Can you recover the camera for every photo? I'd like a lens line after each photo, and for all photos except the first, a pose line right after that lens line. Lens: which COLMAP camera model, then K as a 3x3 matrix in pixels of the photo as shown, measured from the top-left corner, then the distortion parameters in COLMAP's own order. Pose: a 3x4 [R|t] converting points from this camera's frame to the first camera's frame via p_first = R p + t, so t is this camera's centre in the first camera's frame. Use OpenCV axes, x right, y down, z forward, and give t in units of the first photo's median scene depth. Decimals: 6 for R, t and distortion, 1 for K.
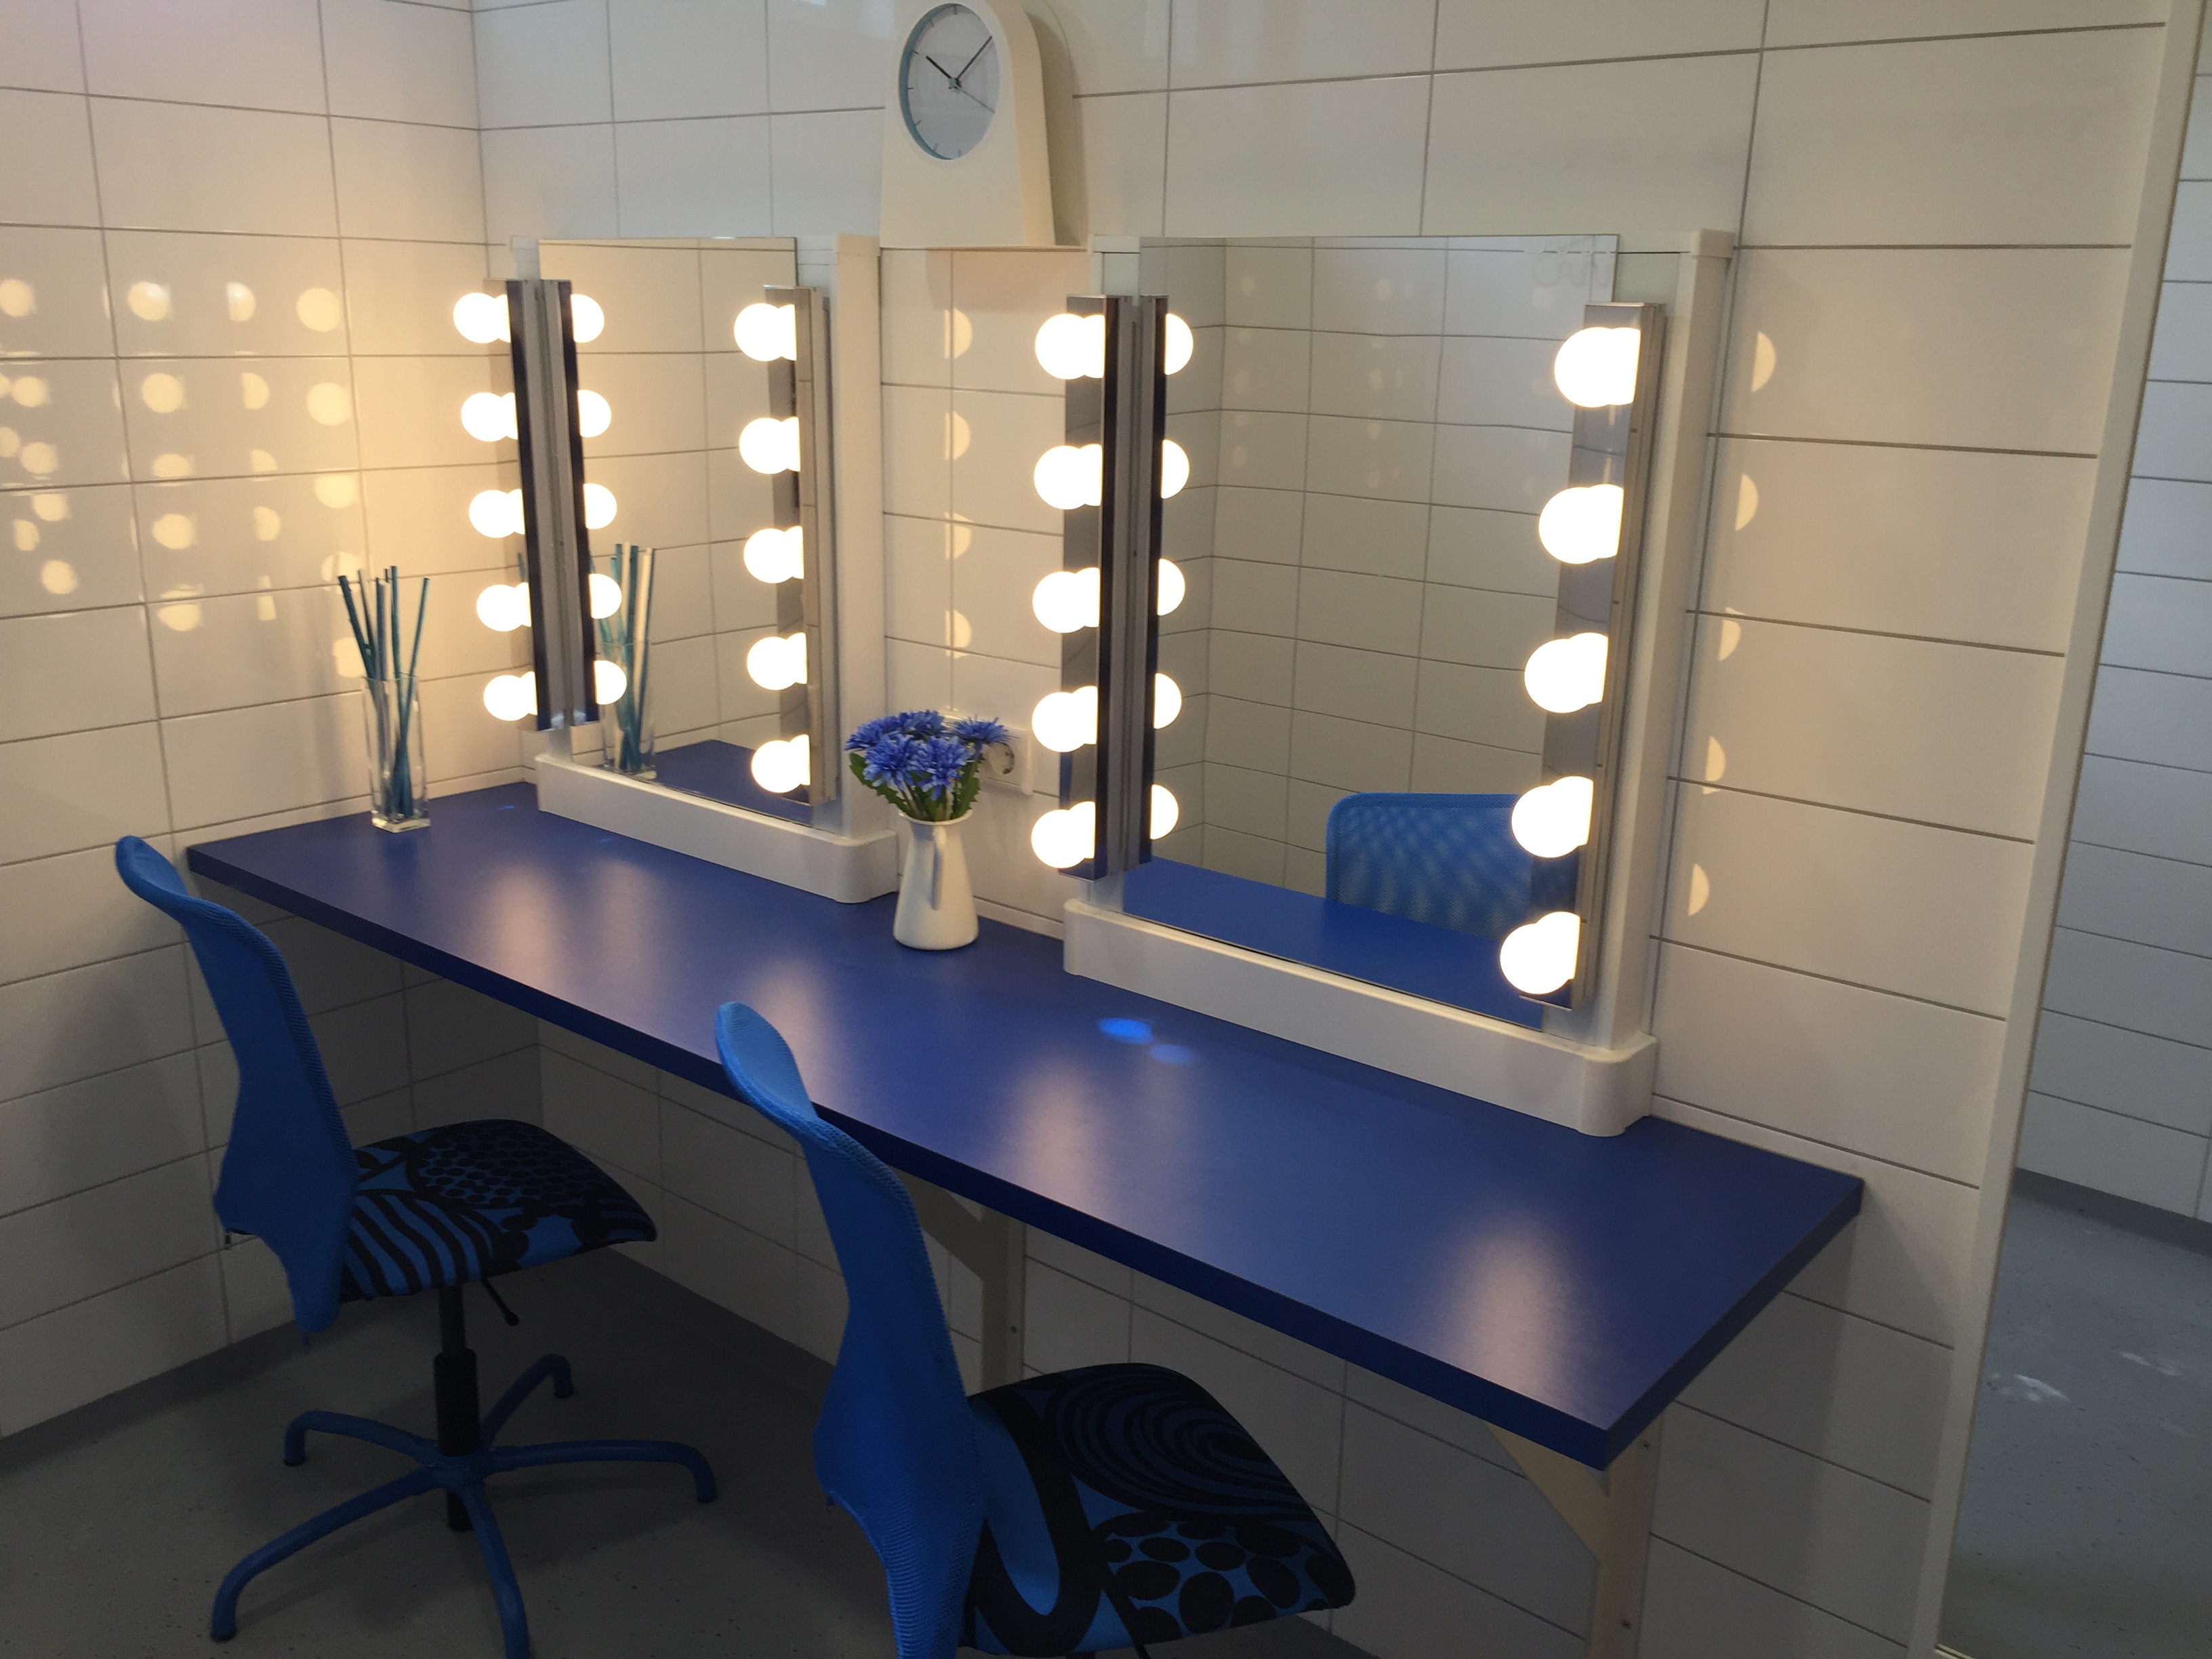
lens RADIAL K [[1870.5, 0, 1106.0], [0, 1870.5, 829.5], [0, 0, 1]] dist [-0.039589, 0.161242]
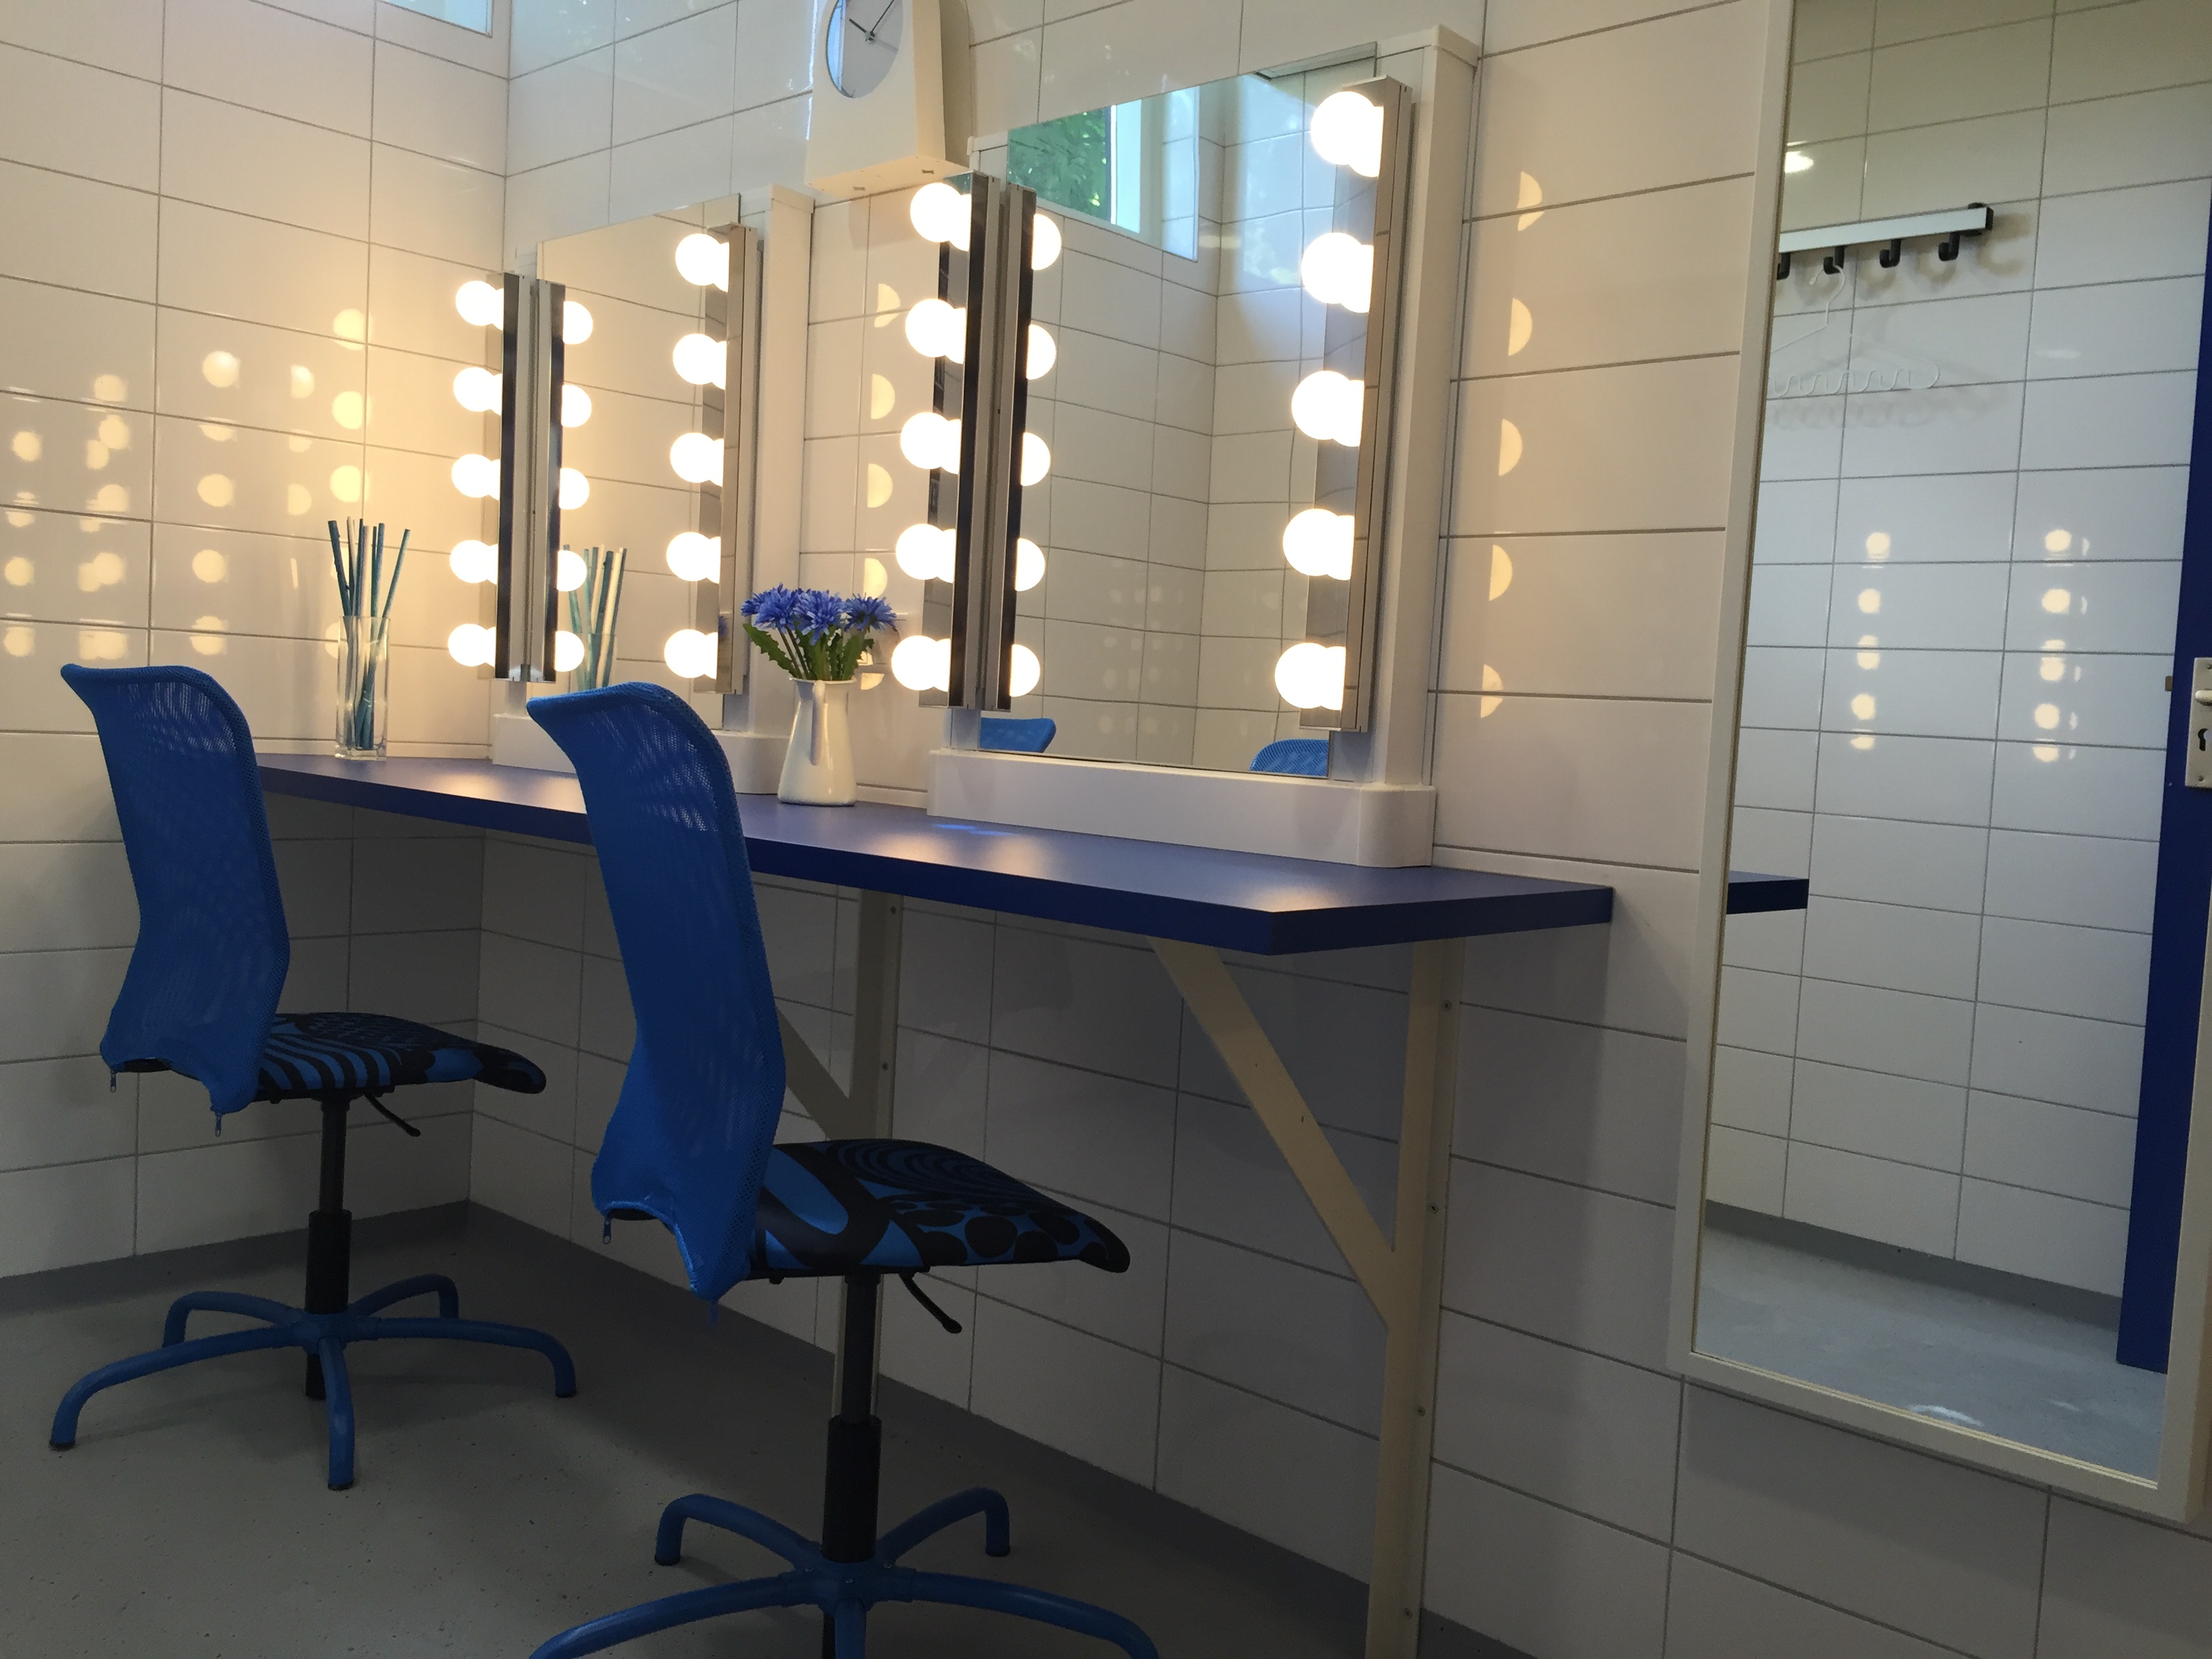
lens RADIAL K [[1870.5, 0, 1106.0], [0, 1870.5, 829.5], [0, 0, 1]] dist [-0.039589, 0.161242]
pose [[0.998094, 0.036950, -0.049430, 0.127535], [-0.046415, 0.977313, -0.206651, 0.286574], [0.040673, 0.208551, 0.977165, -0.031410]]
